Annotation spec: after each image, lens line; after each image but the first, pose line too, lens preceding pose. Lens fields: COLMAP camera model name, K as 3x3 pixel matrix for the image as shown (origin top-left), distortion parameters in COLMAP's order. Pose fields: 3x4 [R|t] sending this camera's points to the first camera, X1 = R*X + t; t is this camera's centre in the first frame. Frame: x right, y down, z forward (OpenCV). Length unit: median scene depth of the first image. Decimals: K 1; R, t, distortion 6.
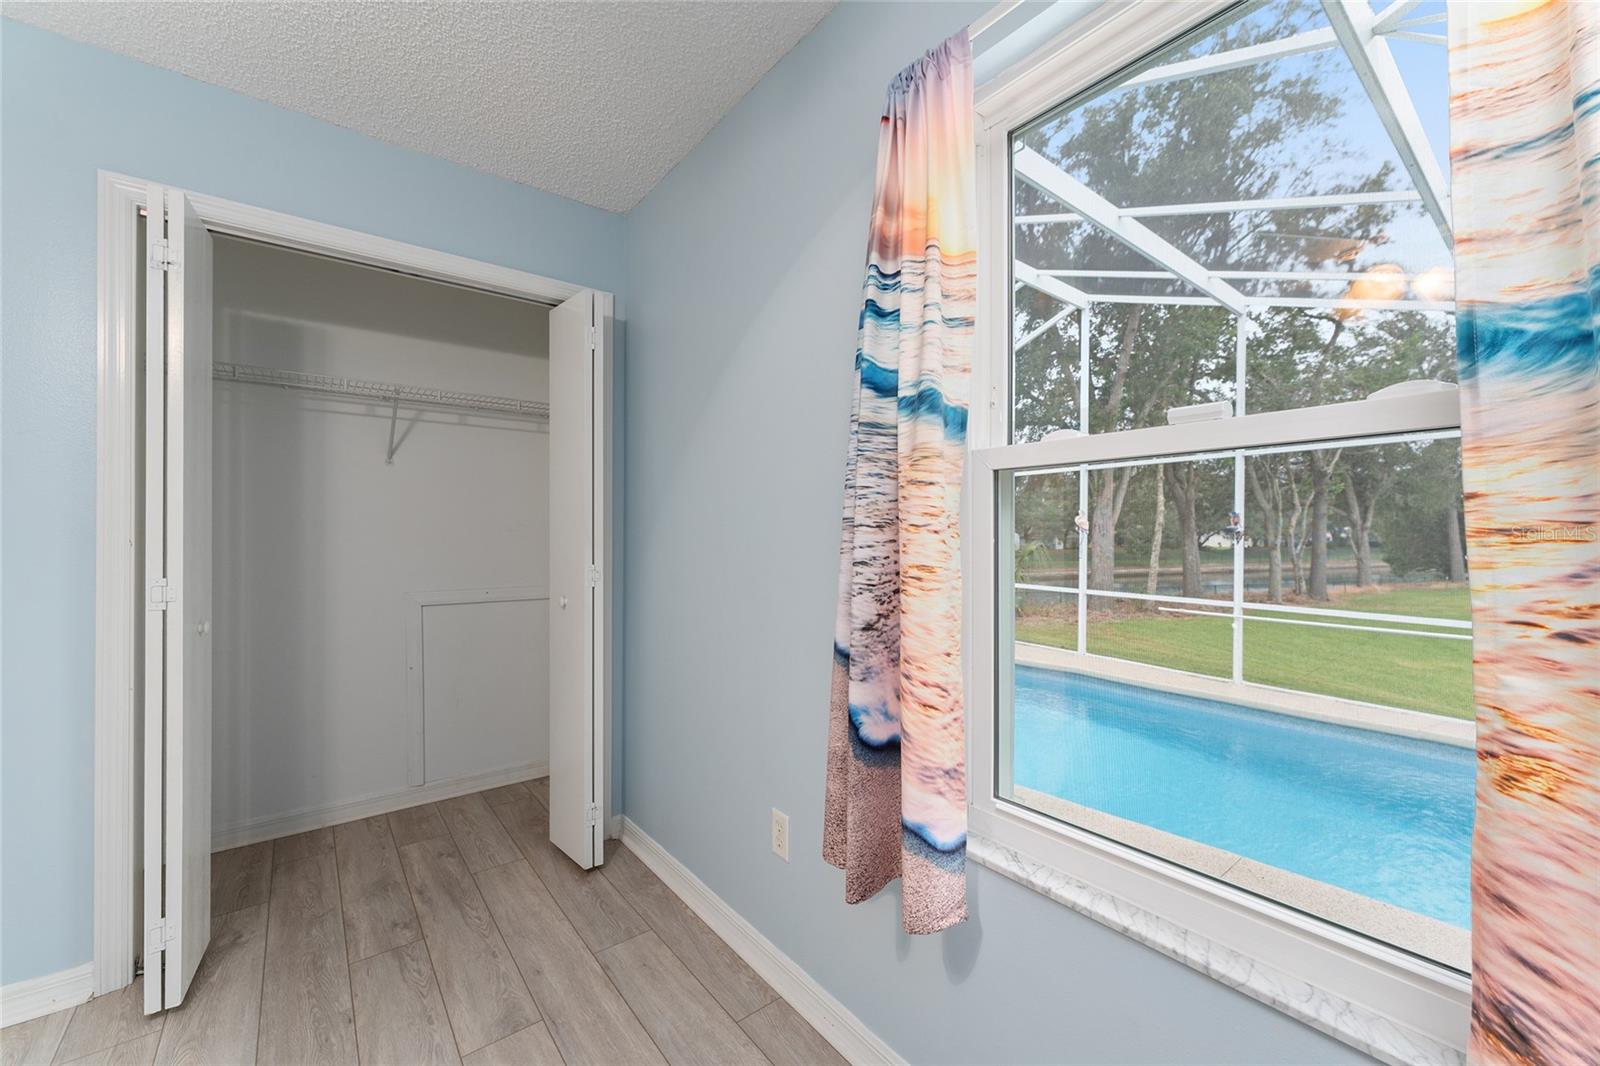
lens RADIAL K [[626.0, 0, 818.5], [0, 626.0, 532.2], [0, 0, 1]] dist [-0.000175, 0.005336]
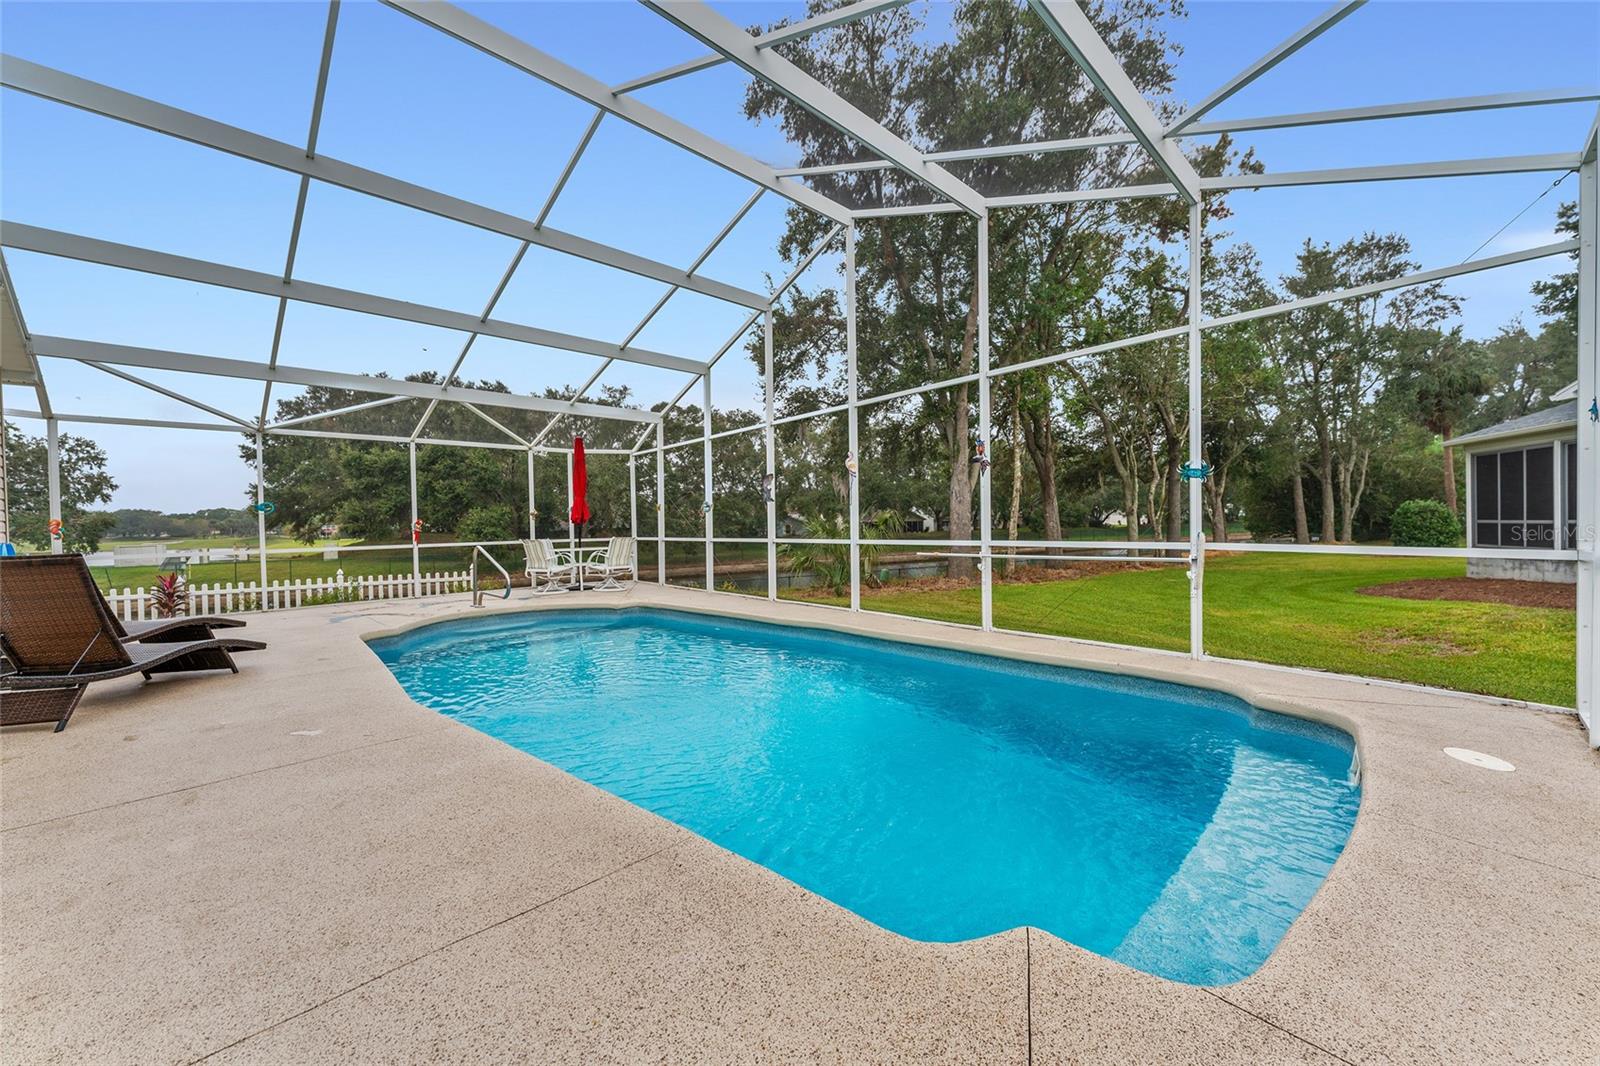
lens RADIAL K [[592.1, 0, 841.6], [0, 592.1, 538.0], [0, 0, 1]] dist [-0.000662, 0.000011]
pose [[0.996460, -0.021430, 0.081286, 0.186675], [0.020229, 0.999674, 0.015568, 0.042691], [-0.081593, -0.013868, 0.996569, 0.079515]]
